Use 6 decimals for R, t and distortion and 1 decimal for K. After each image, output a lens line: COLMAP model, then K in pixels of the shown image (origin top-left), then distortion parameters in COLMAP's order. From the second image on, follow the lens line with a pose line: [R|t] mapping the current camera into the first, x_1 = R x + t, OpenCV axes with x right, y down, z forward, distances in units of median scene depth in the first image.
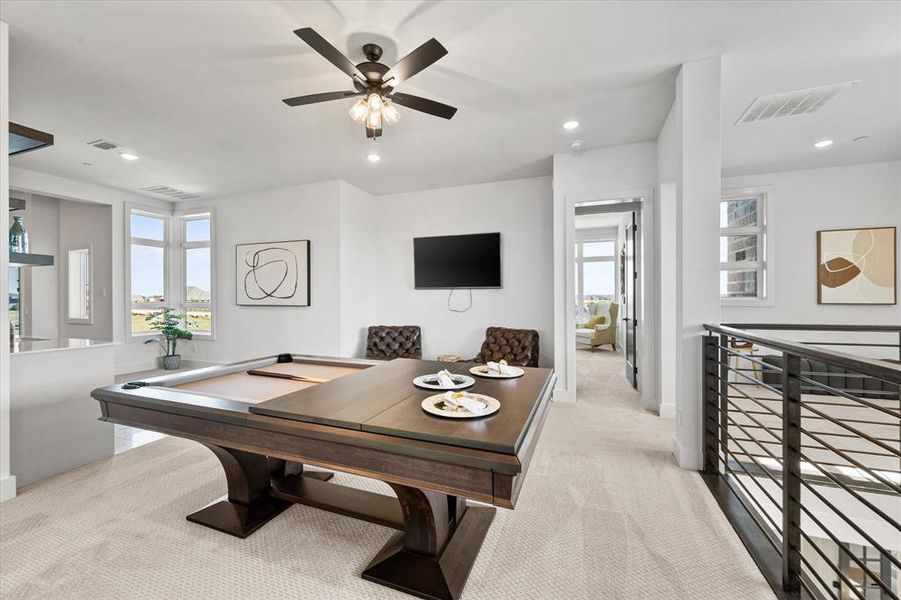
lens RADIAL K [[359.0, 0, 449.2], [0, 359.0, 301.6], [0, 0, 1]] dist [0.001179, -0.000010]
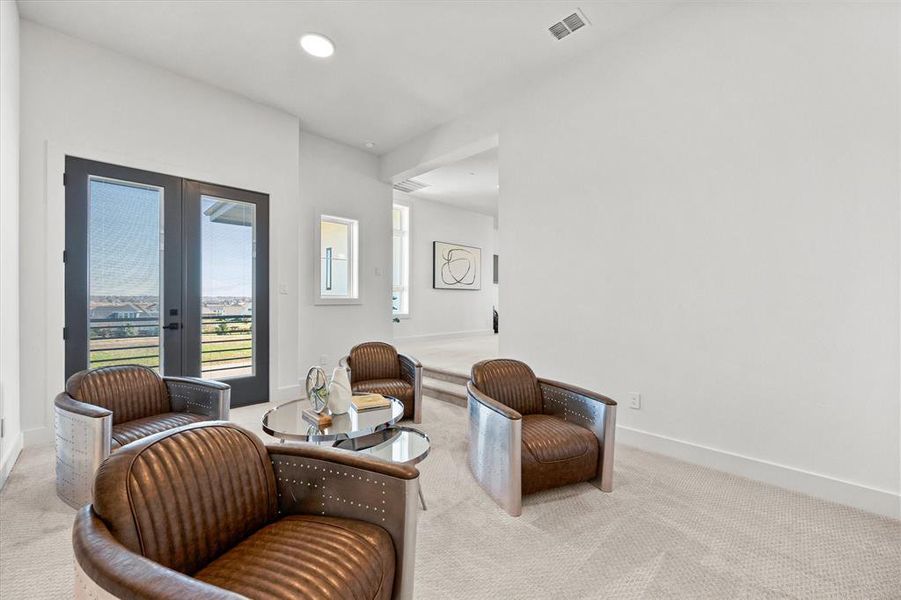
lens RADIAL K [[363.0, 0, 449.9], [0, 363.0, 296.7], [0, 0, 1]] dist [-0.001148, -0.000081]
pose [[0.408659, 0.000211, 0.912687, -1.584377], [-0.006076, 0.999978, 0.002489, 0.032549], [-0.912667, -0.006563, 0.408651, 0.381203]]
